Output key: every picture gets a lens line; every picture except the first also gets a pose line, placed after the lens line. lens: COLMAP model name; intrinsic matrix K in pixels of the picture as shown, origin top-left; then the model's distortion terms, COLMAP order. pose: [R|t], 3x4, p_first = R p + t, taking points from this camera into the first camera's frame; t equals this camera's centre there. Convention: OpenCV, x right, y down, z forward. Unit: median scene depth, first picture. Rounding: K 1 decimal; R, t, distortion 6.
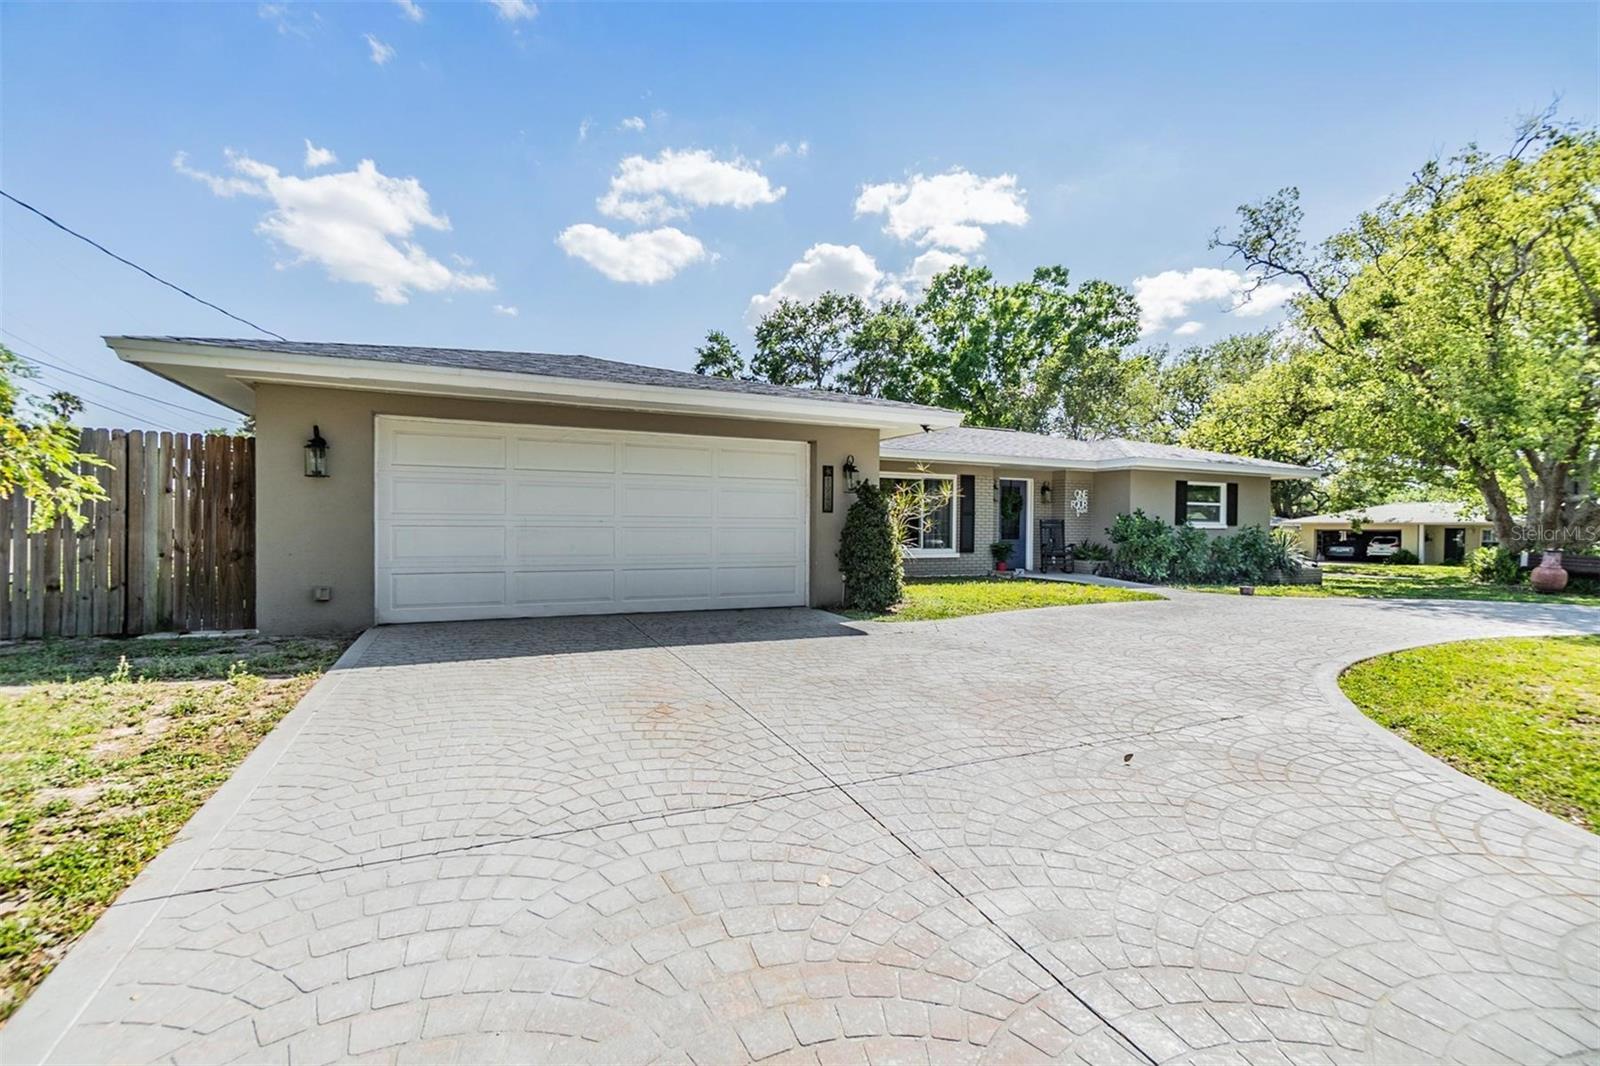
lens RADIAL K [[697.6, 0, 790.0], [0, 697.6, 528.1], [0, 0, 1]] dist [-0.005180, 0.000283]
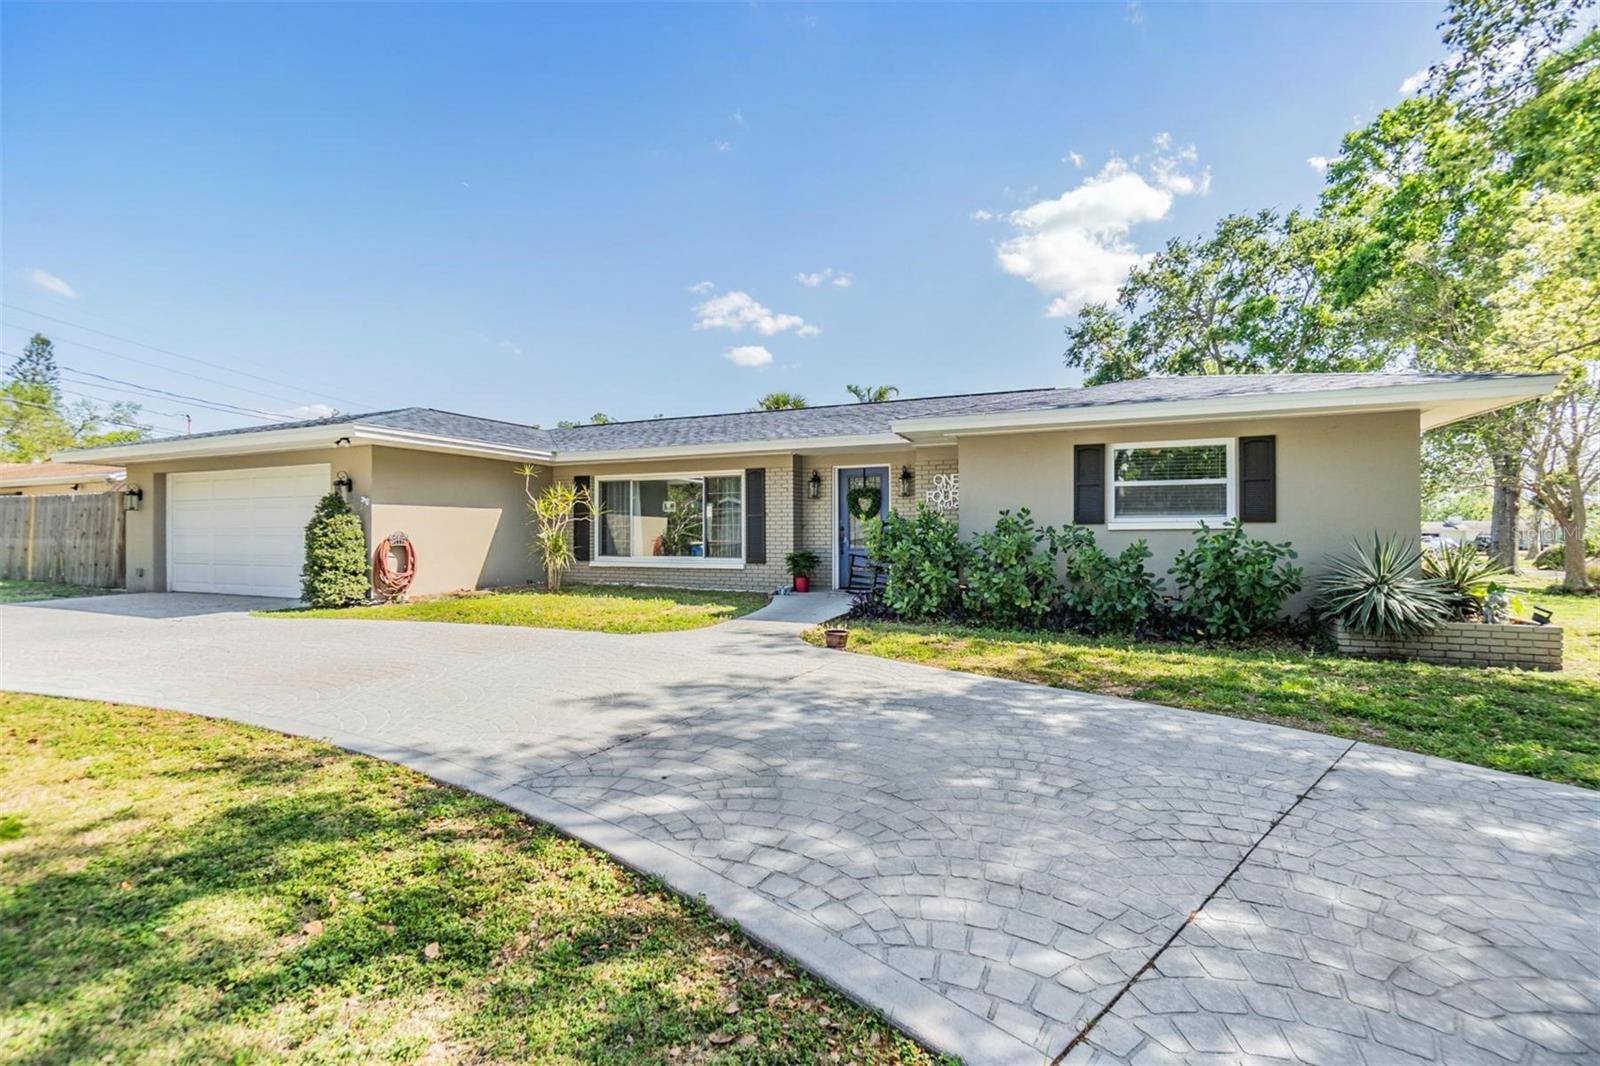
lens RADIAL K [[697.6, 0, 802.6], [0, 697.6, 534.1], [0, 0, 1]] dist [-0.005180, 0.000283]
pose [[0.665008, -0.006664, -0.746807, 0.855747], [0.006528, 0.999974, -0.003110, 0.003707], [0.746808, -0.002807, 0.665034, 0.475395]]
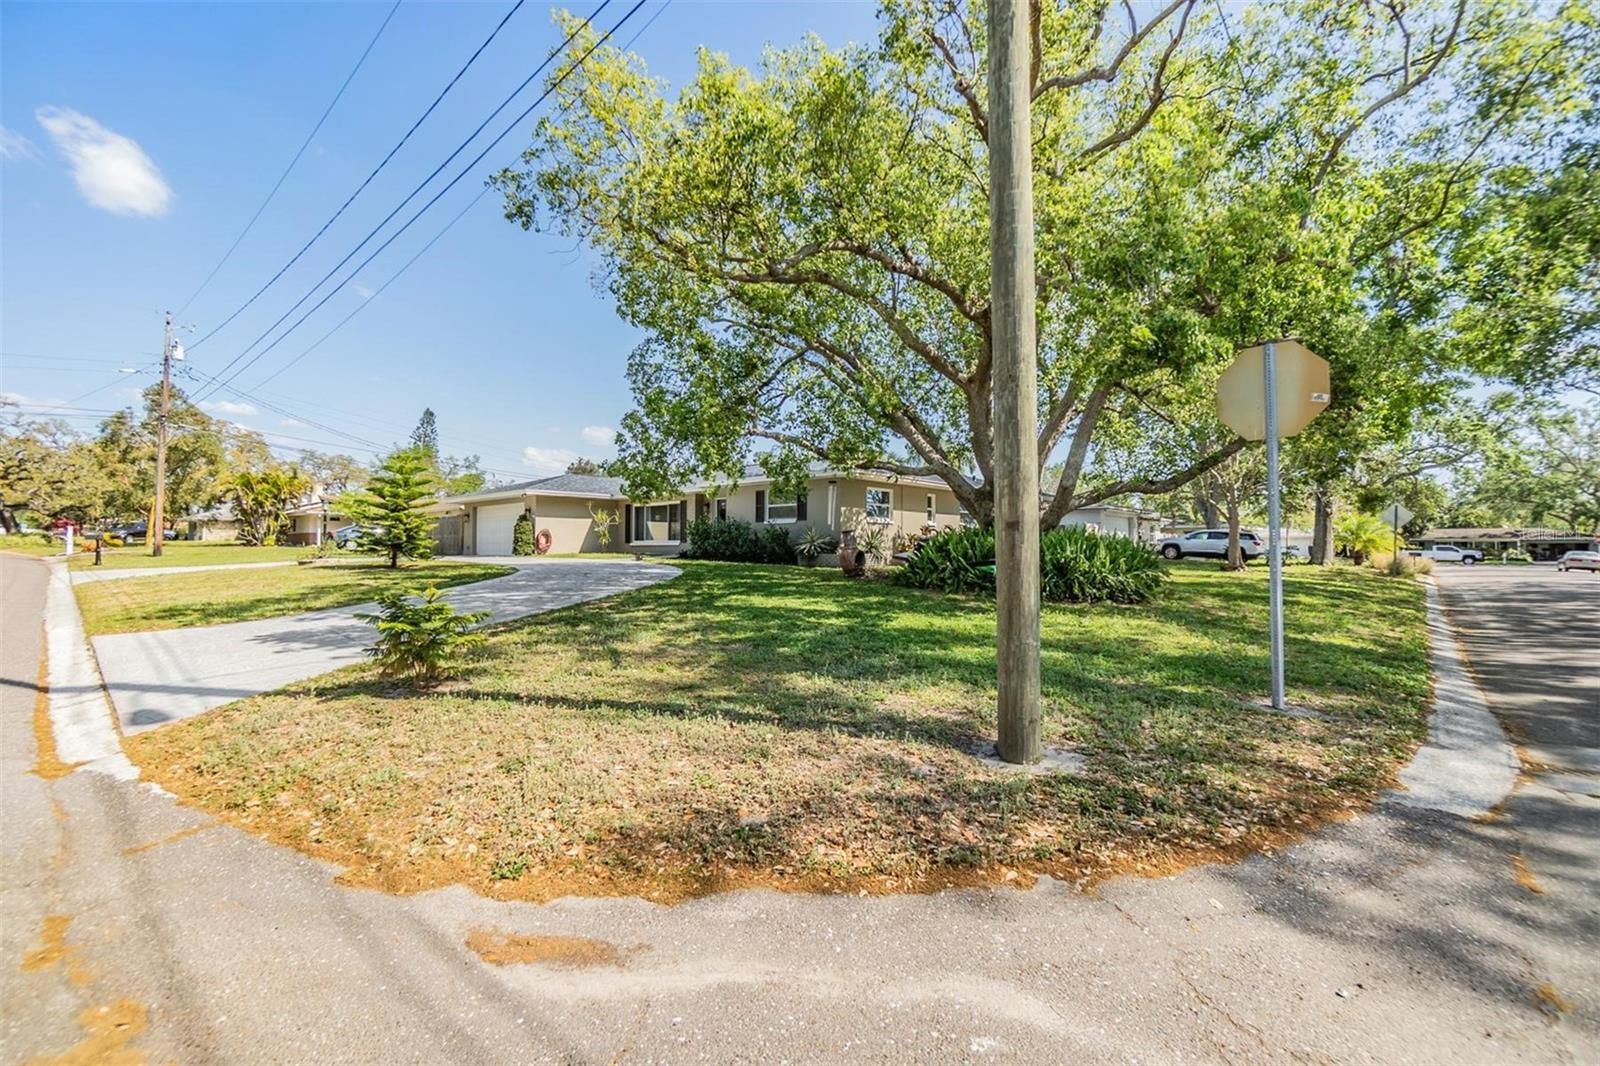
lens RADIAL K [[697.6, 0, 809.7], [0, 697.6, 527.0], [0, 0, 1]] dist [-0.005180, 0.000283]
pose [[0.391513, -0.034814, -0.919514, 1.979006], [0.001284, 0.999304, -0.037288, 0.060392], [0.920172, 0.013418, 0.391285, 0.557527]]
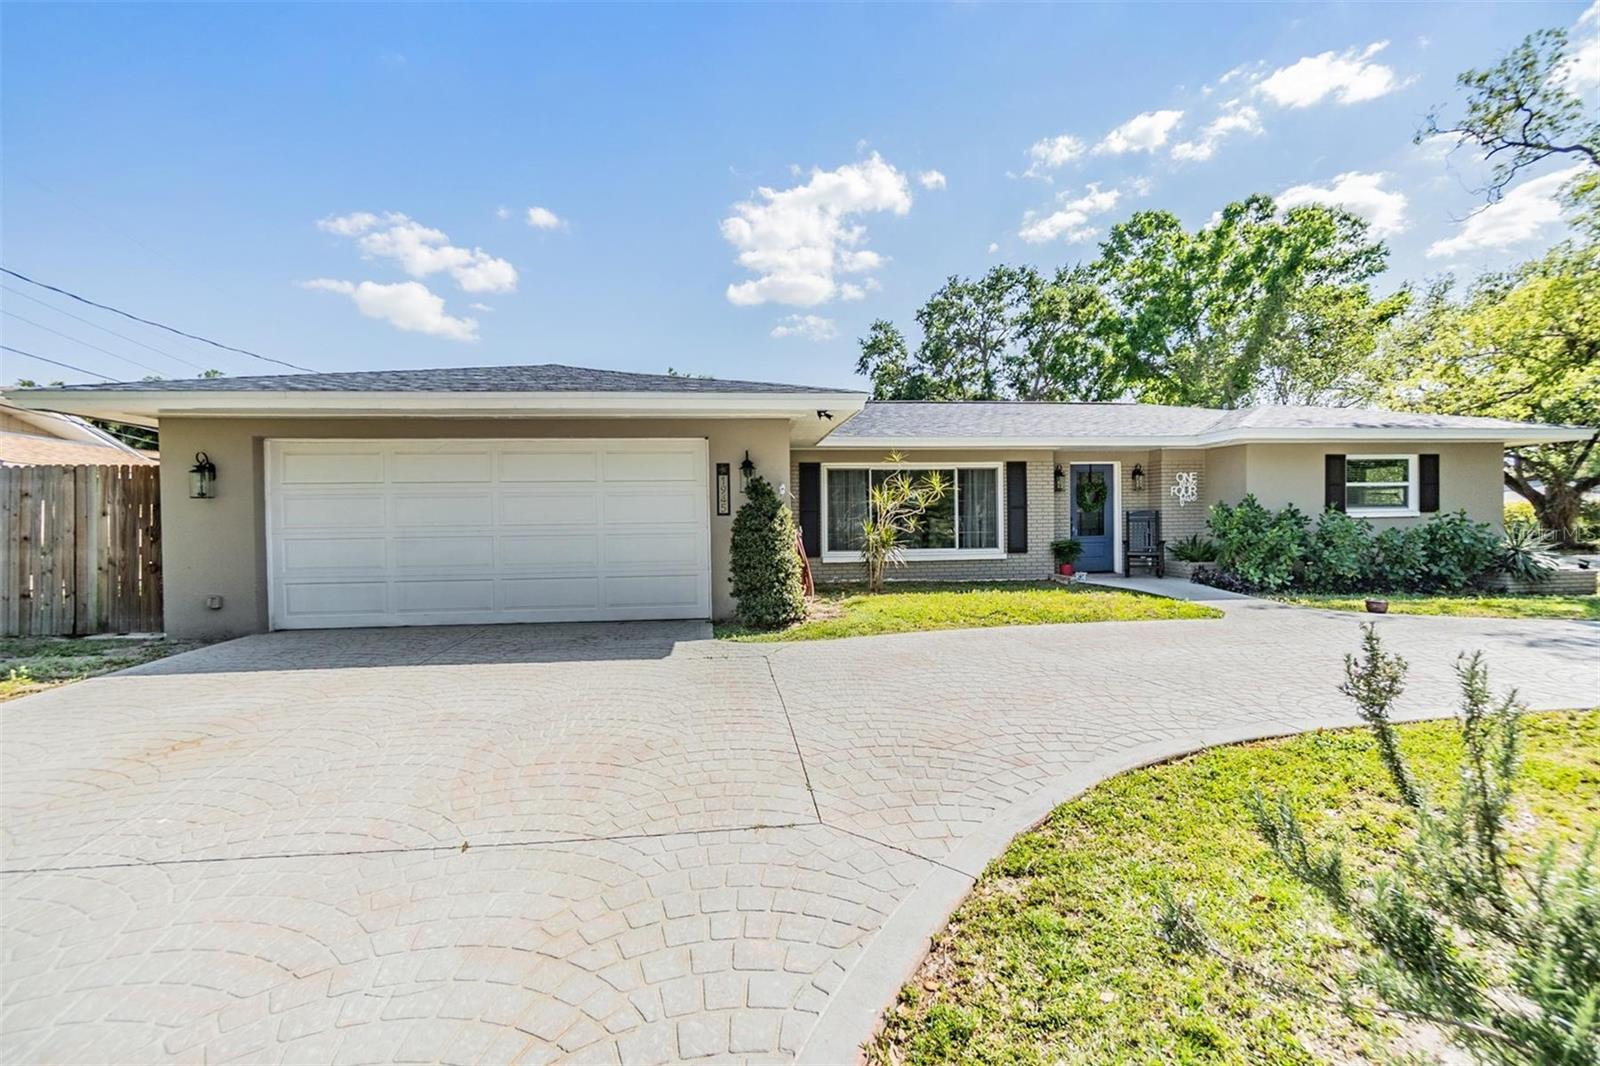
lens RADIAL K [[697.6, 0, 801.8], [0, 697.6, 525.4], [0, 0, 1]] dist [-0.005180, 0.000283]
pose [[0.948894, -0.018130, -0.315074, 0.259847], [0.020374, 0.999785, 0.003830, -0.006495], [0.314937, -0.010054, 0.949059, 0.108403]]
